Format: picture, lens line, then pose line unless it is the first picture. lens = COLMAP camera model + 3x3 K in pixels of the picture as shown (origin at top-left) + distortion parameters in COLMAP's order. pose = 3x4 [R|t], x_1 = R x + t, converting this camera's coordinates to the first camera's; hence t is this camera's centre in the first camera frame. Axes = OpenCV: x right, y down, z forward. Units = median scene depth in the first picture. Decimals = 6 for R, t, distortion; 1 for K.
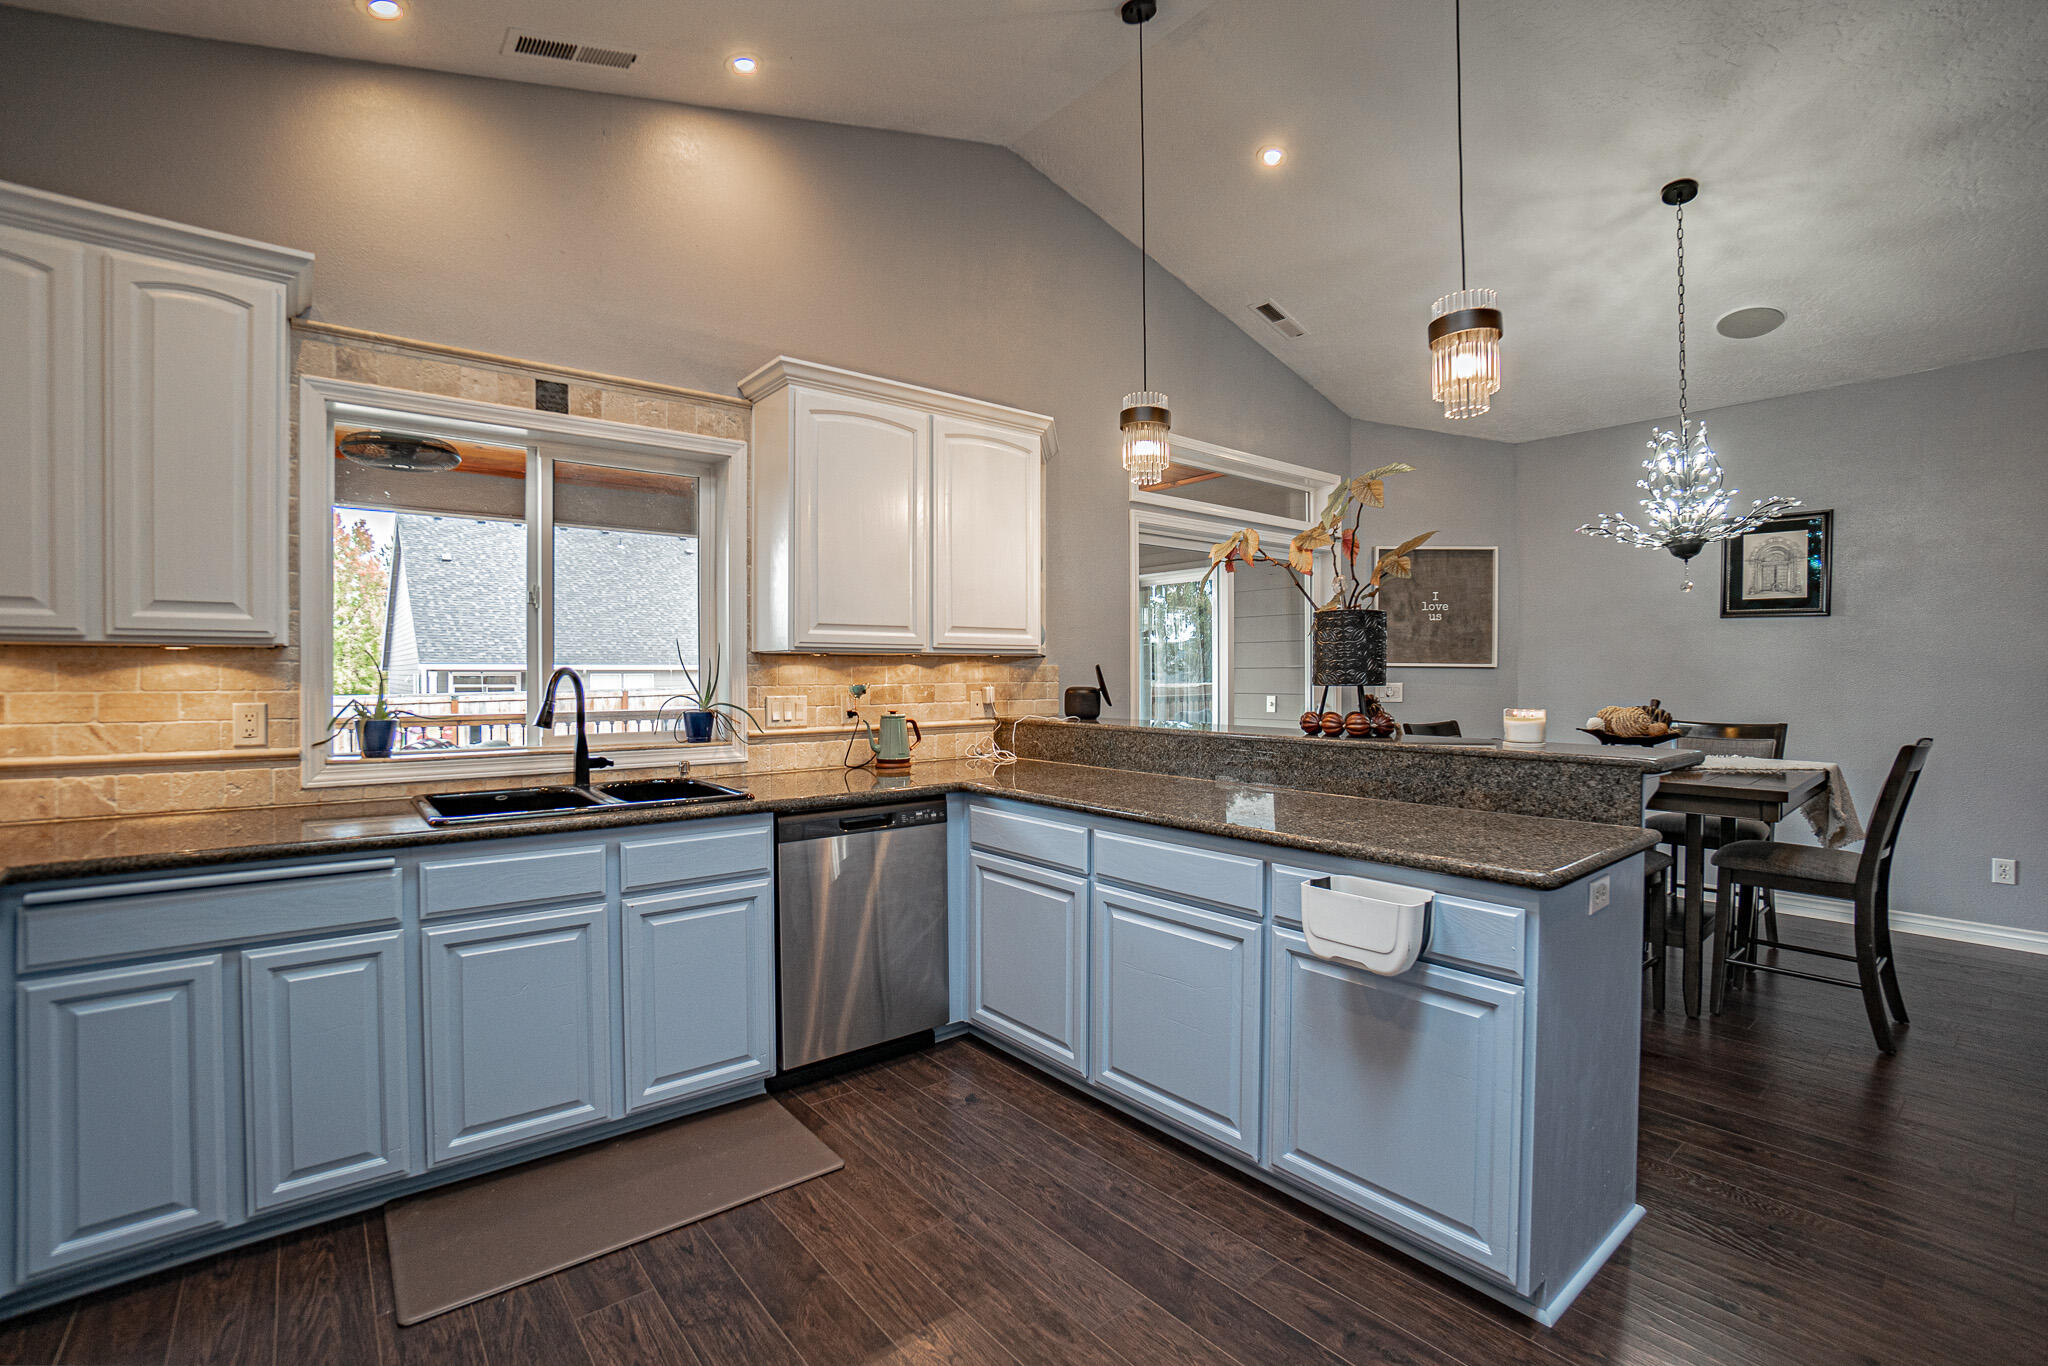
lens RADIAL K [[907.2, 0, 1010.4], [0, 907.2, 679.7], [0, 0, 1]] dist [-0.052908, 0.017458]
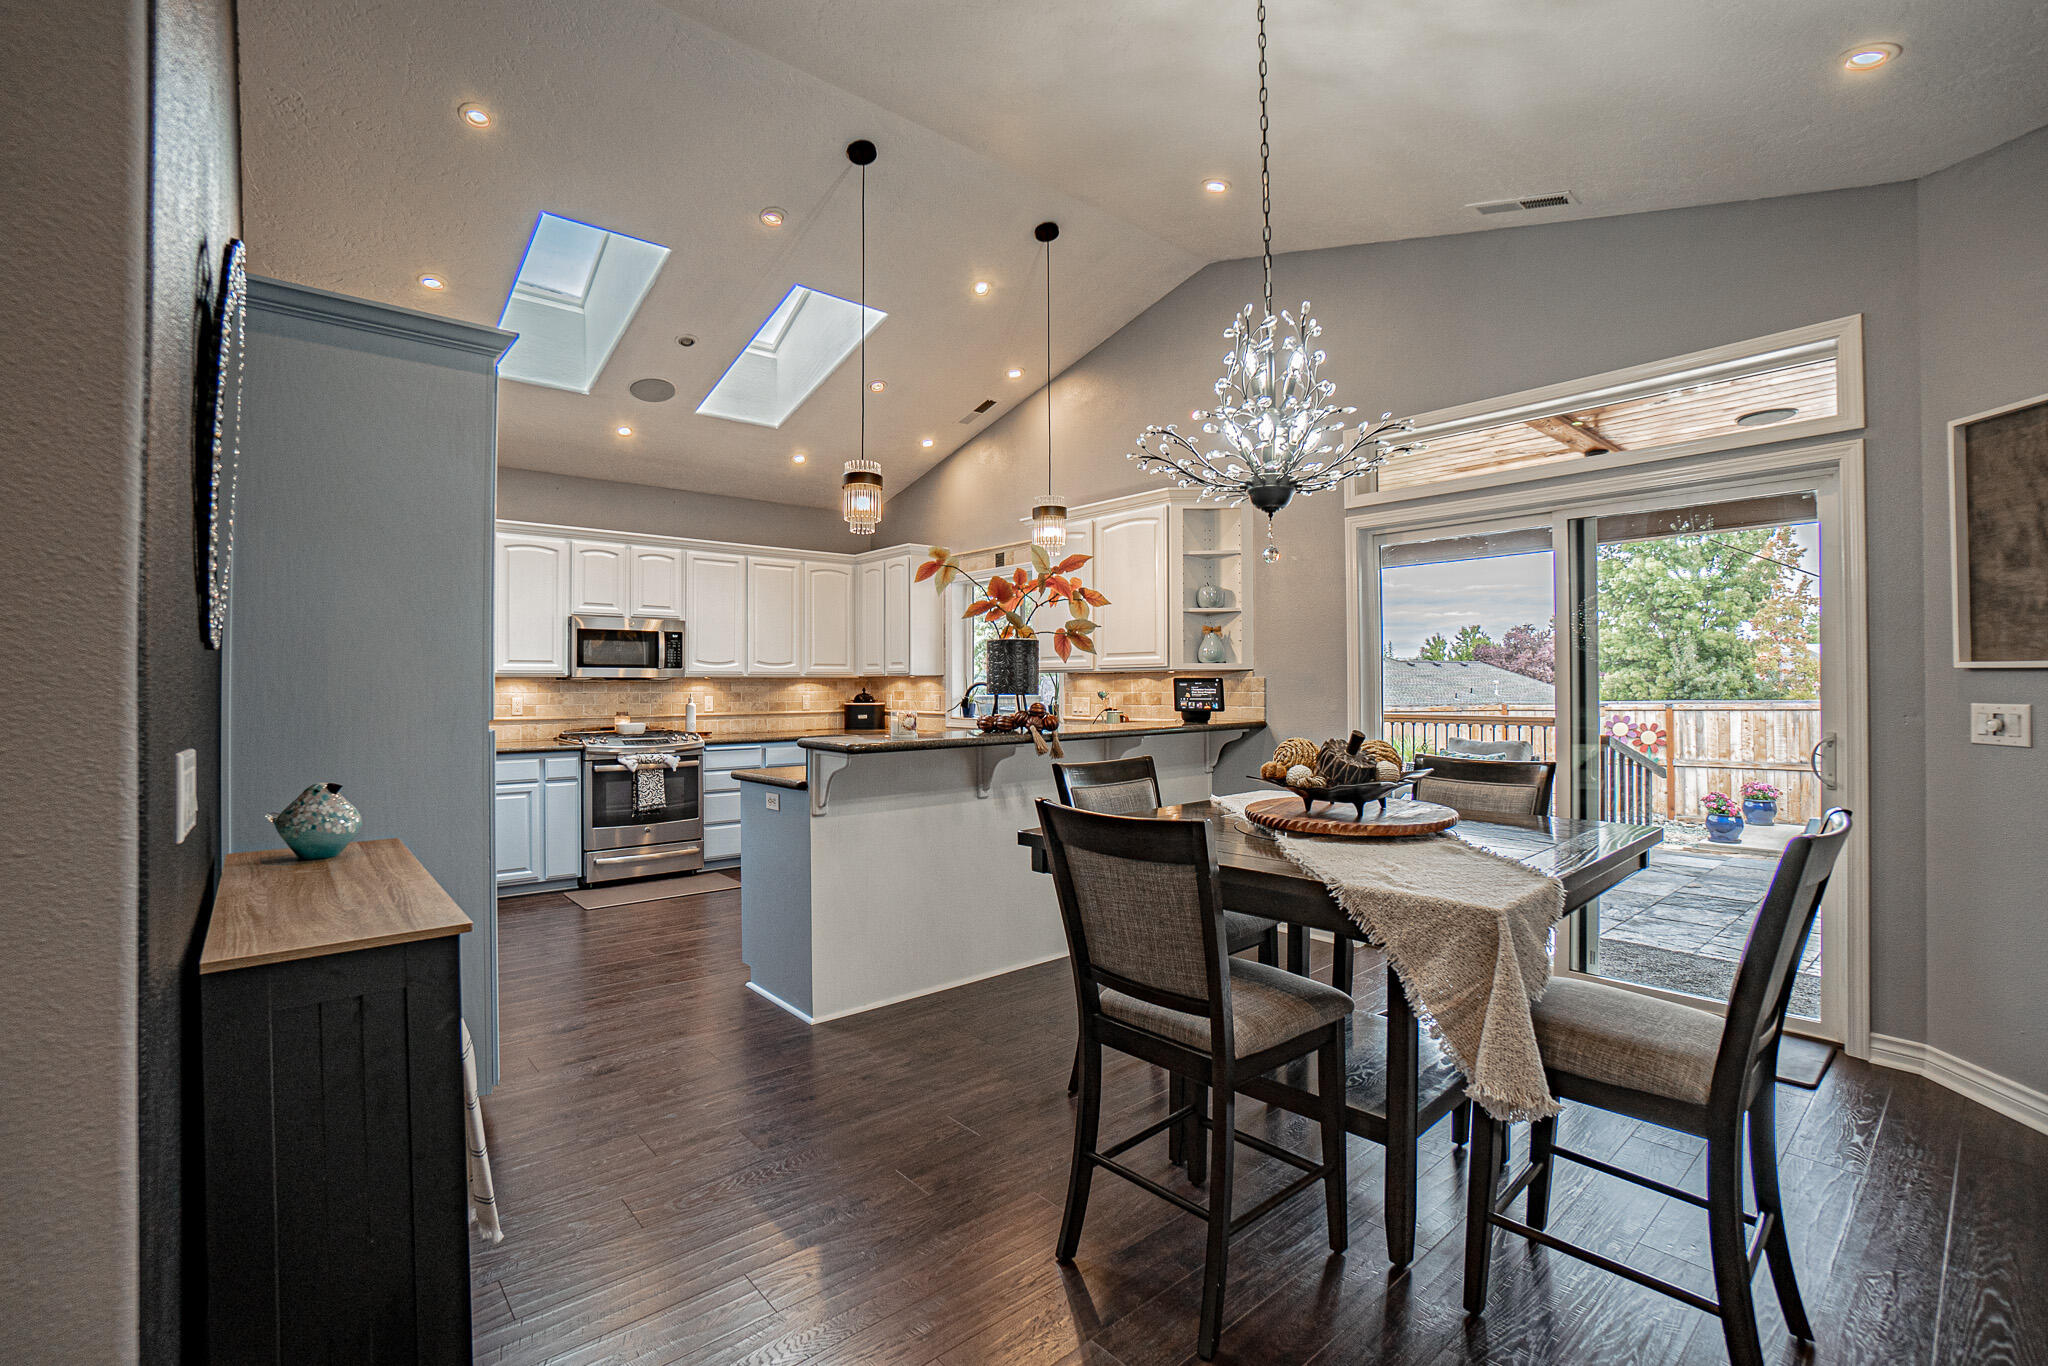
lens RADIAL K [[907.2, 0, 1010.4], [0, 907.2, 681.0], [0, 0, 1]] dist [-0.052908, 0.017458]
pose [[0.028204, -0.002410, -0.999599, 1.201255], [-0.004069, 0.999989, -0.002526, -0.007472], [0.999594, 0.004139, 0.028194, 0.665719]]
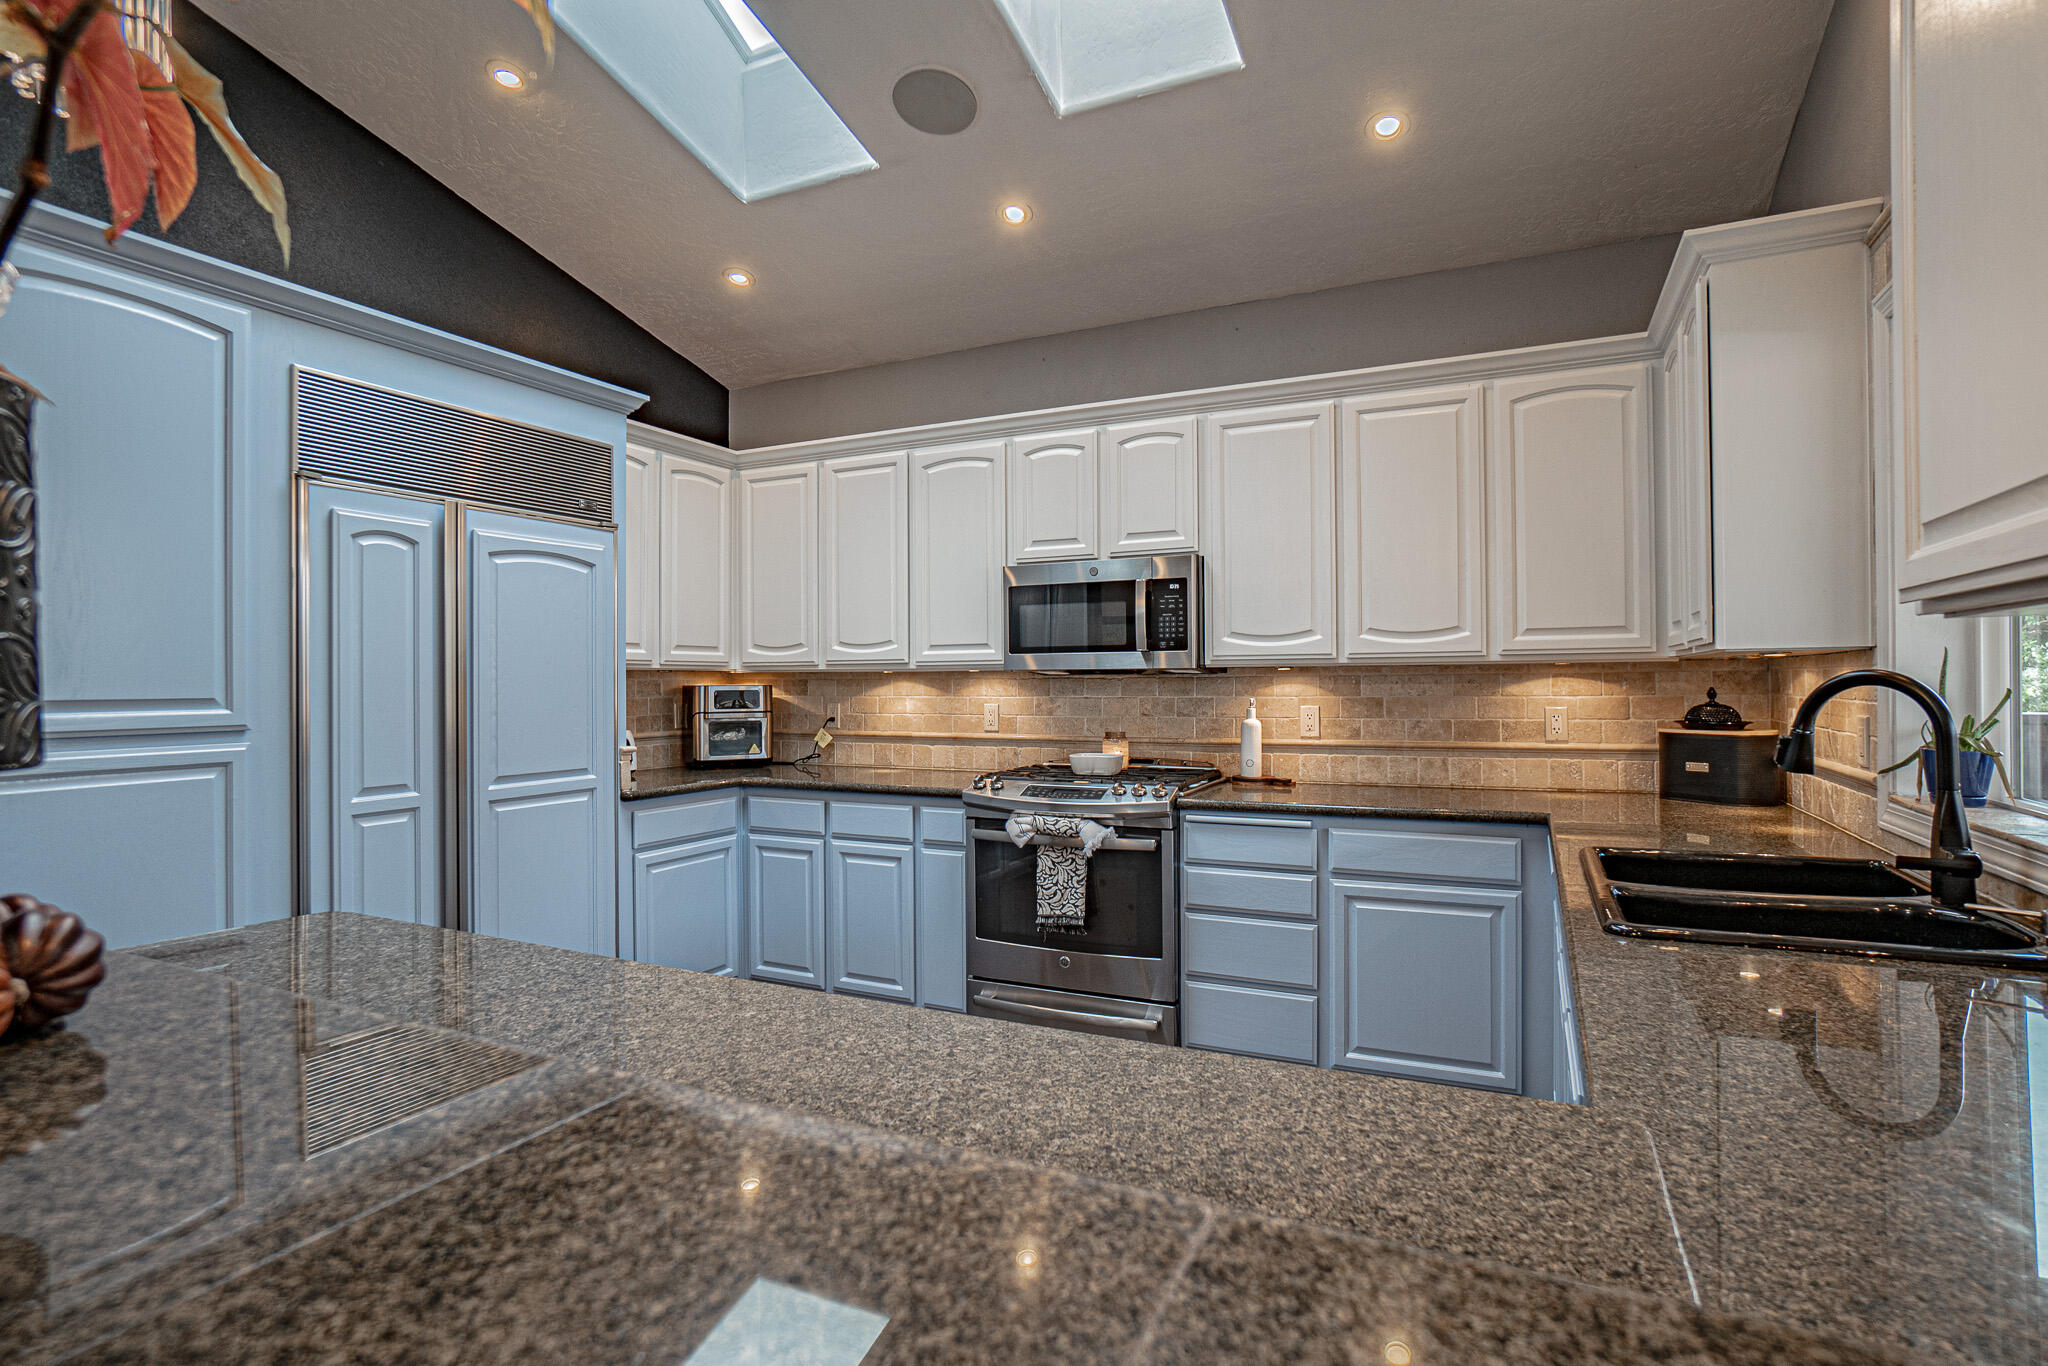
lens RADIAL K [[1045.6, 0, 1016.5], [0, 1045.6, 684.4], [0, 0, 1]] dist [-0.032550, 0.000186]
pose [[-0.905393, 0.007355, -0.424510, 0.166417], [0.004861, 0.999964, 0.006956, -0.008008], [0.424546, 0.004235, -0.905396, 0.895353]]
